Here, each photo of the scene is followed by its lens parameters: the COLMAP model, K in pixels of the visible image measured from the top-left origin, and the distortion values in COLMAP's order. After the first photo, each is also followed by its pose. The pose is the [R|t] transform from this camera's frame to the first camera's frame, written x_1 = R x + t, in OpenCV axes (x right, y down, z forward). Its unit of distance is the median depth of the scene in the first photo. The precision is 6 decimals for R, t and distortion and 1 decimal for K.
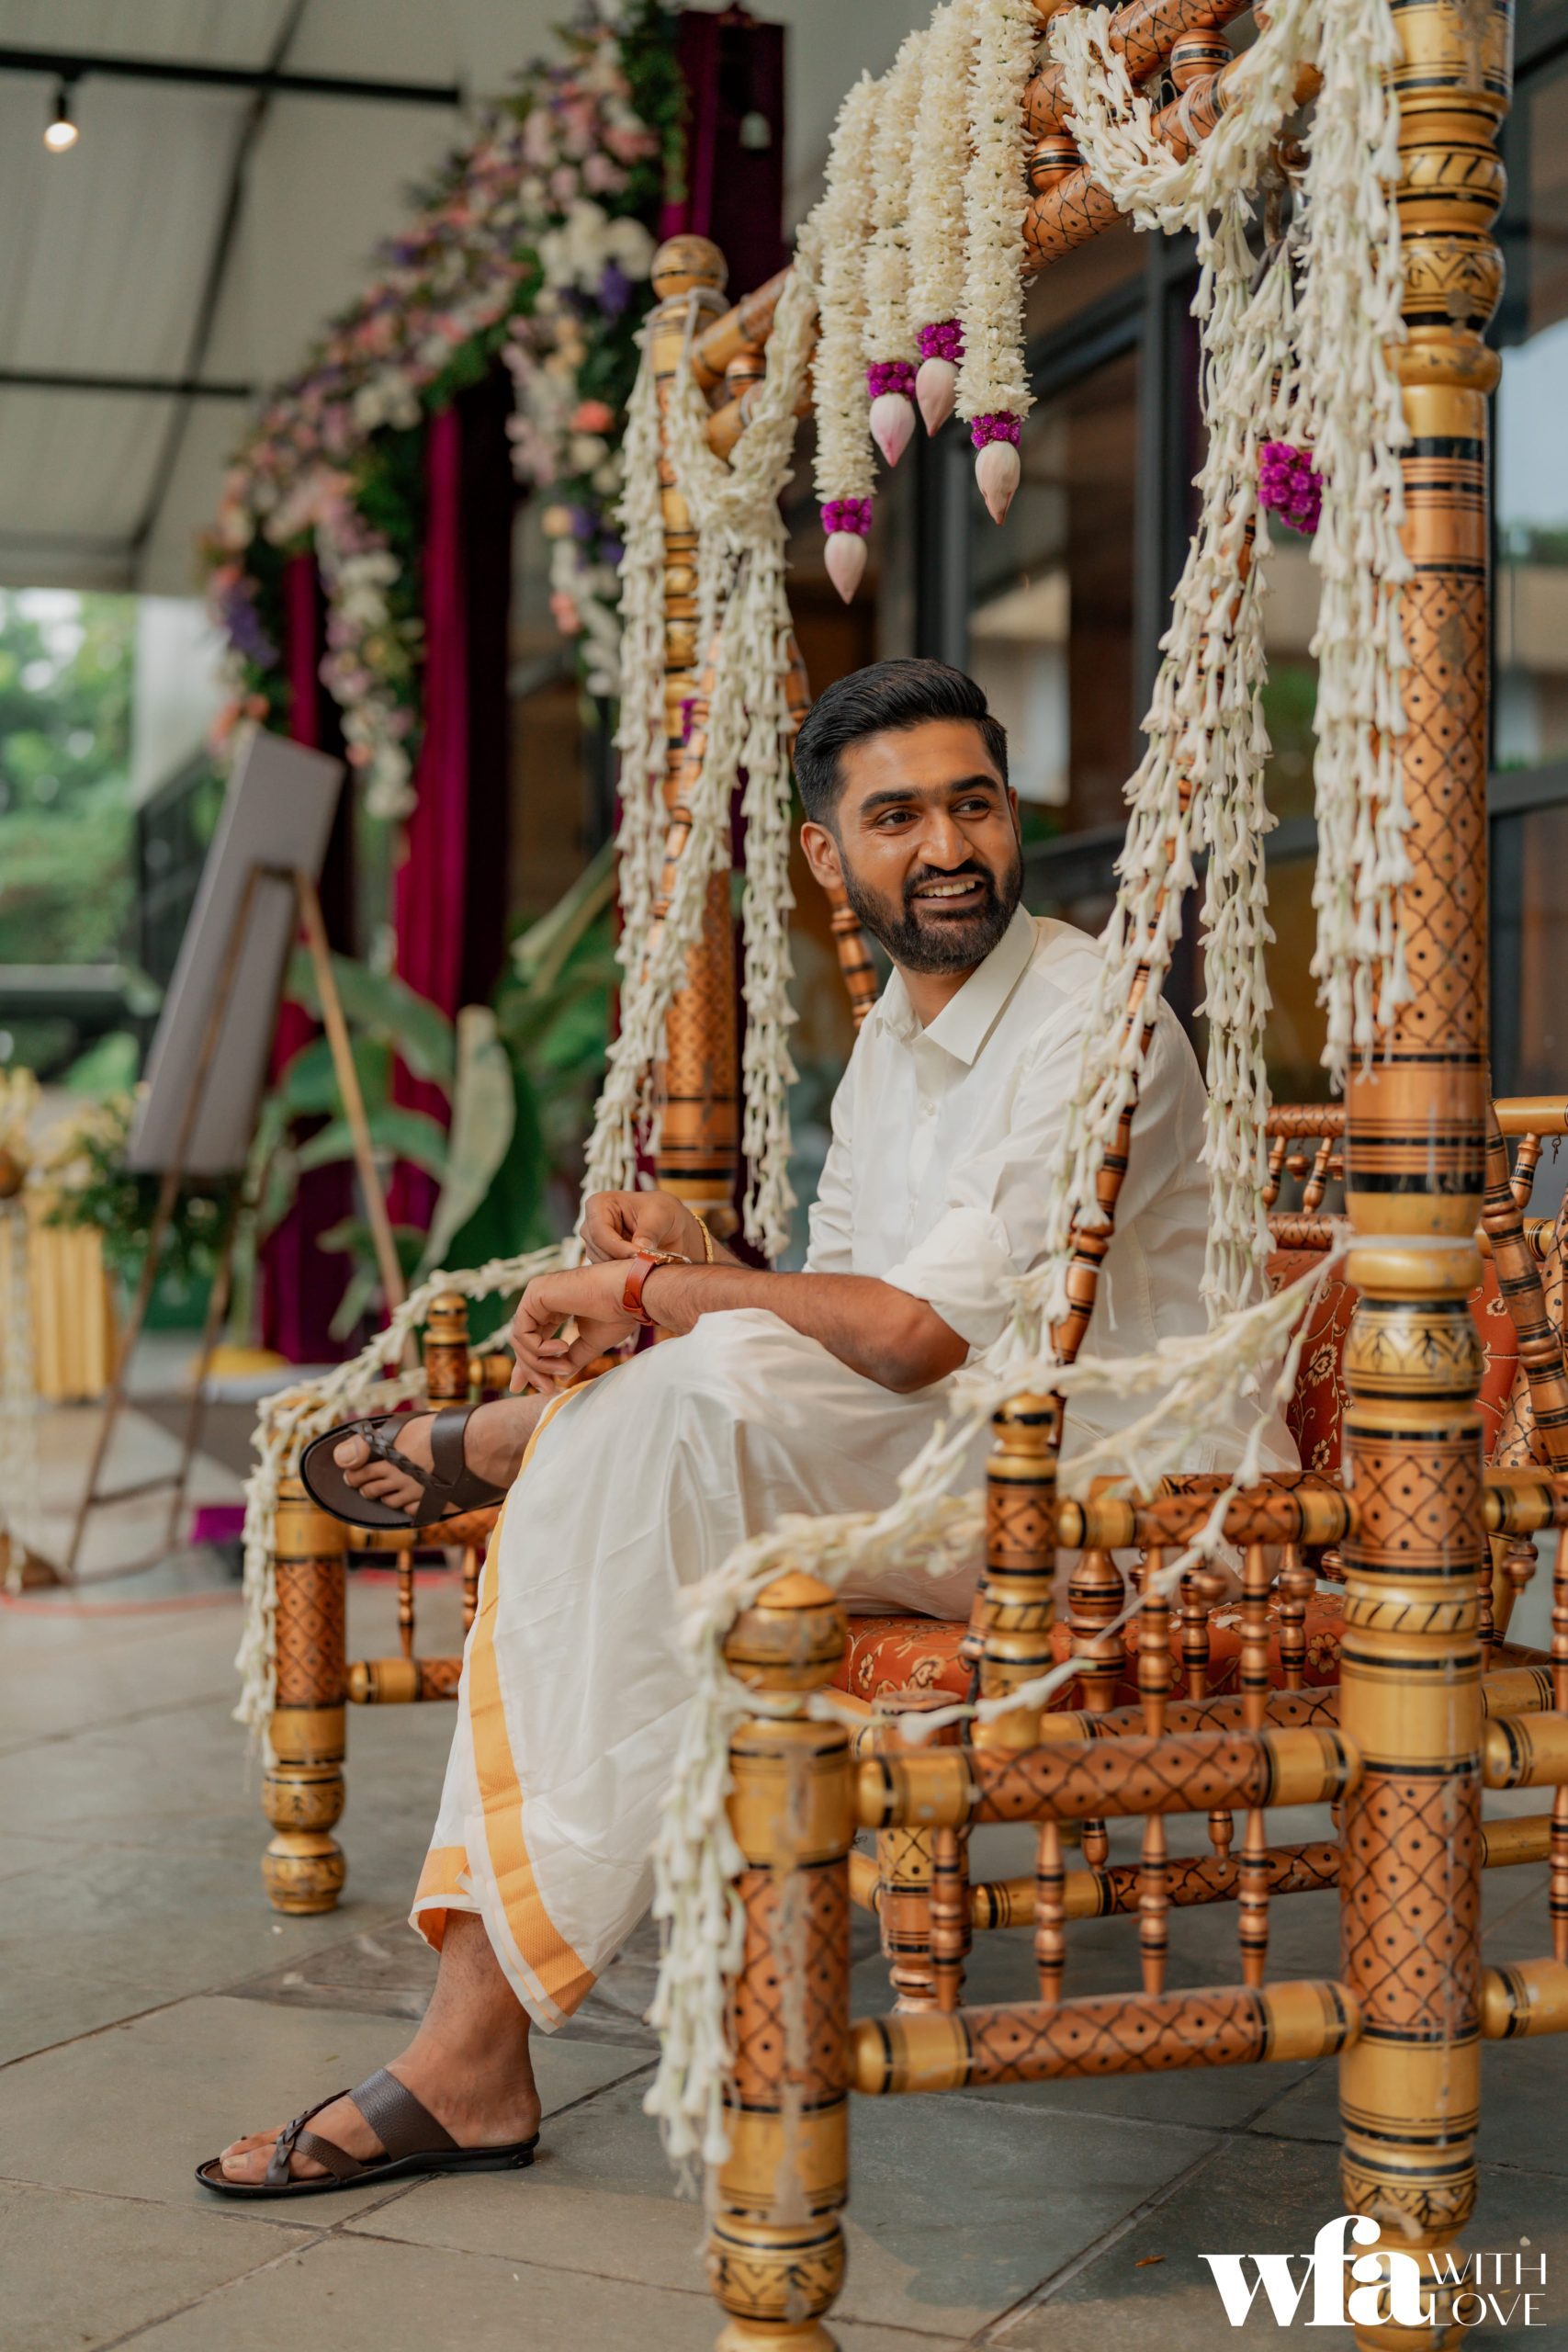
lens RADIAL K [[4301.1, 0, 715.2], [0, 4301.1, 902.4], [0, 0, 1]] dist [-0.051342, 1.362691]
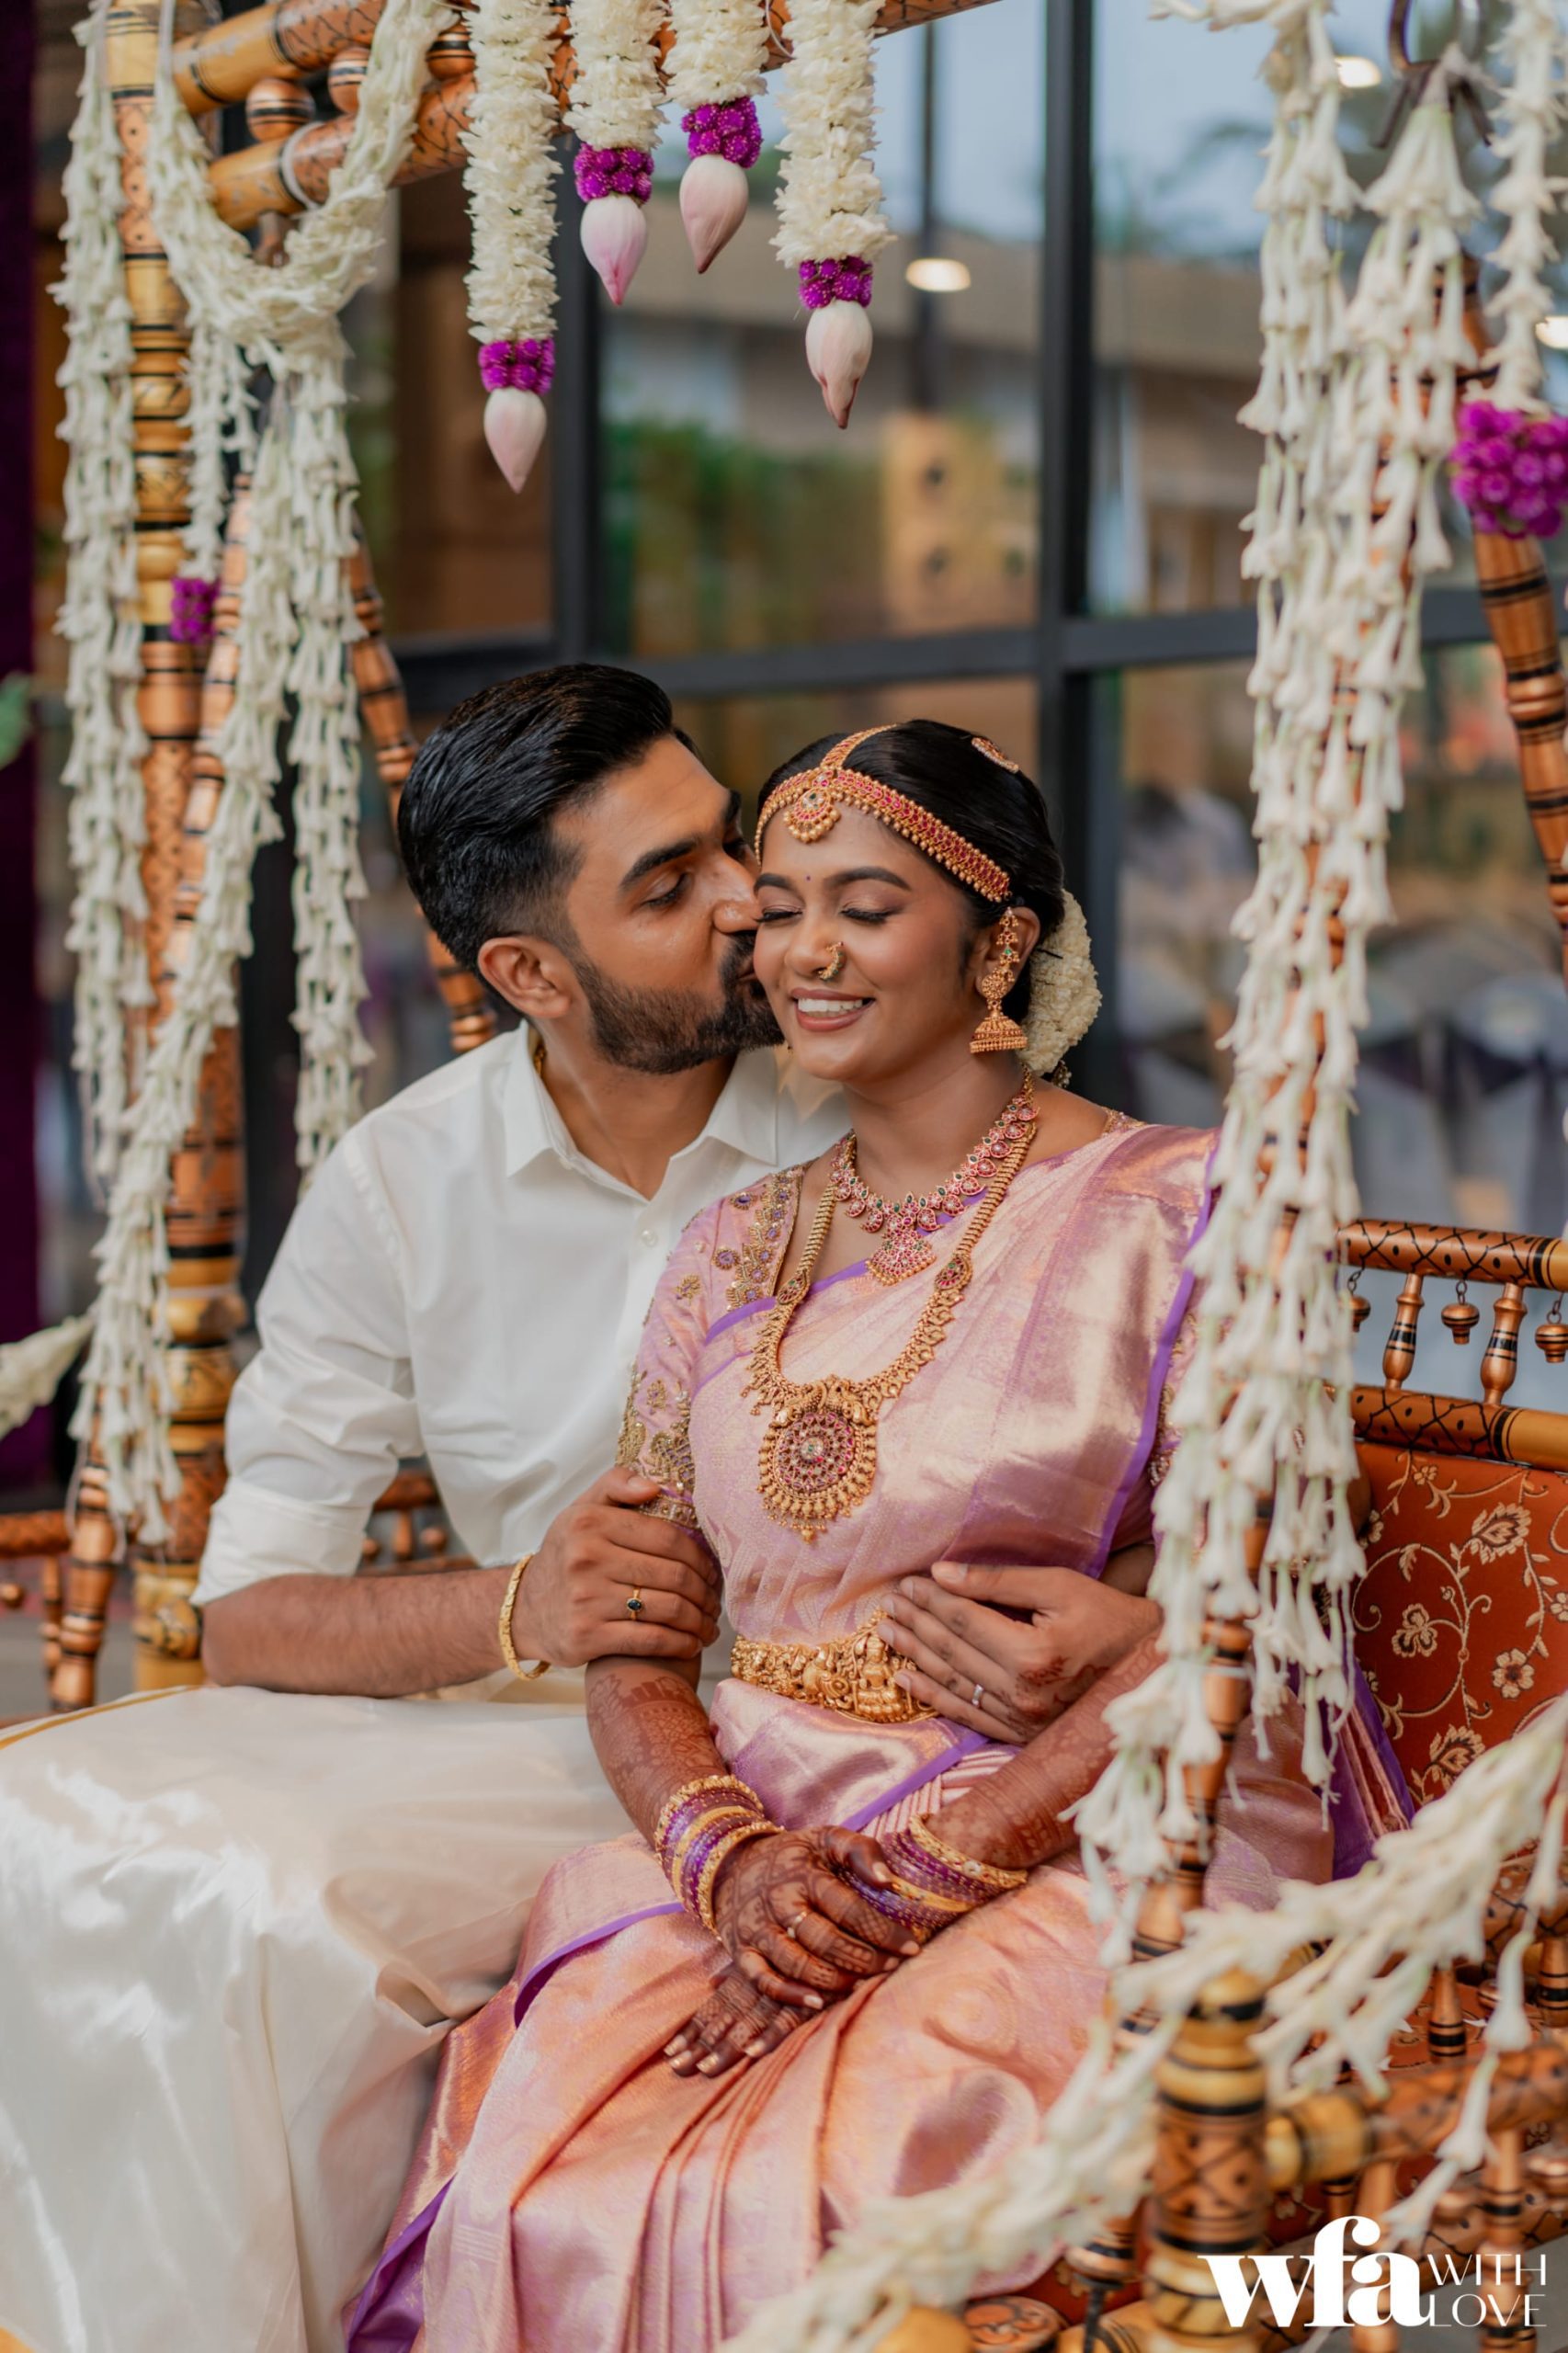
lens RADIAL K [[4303.3, 0, 715.2], [0, 4303.3, 902.8], [0, 0, 1]] dist [-0.051342, 1.362691]
pose [[0.954966, -0.008342, 0.296598, -0.135242], [-0.027850, 0.992672, 0.117588, -0.081781], [-0.295405, -0.120552, 0.947736, 0.318020]]
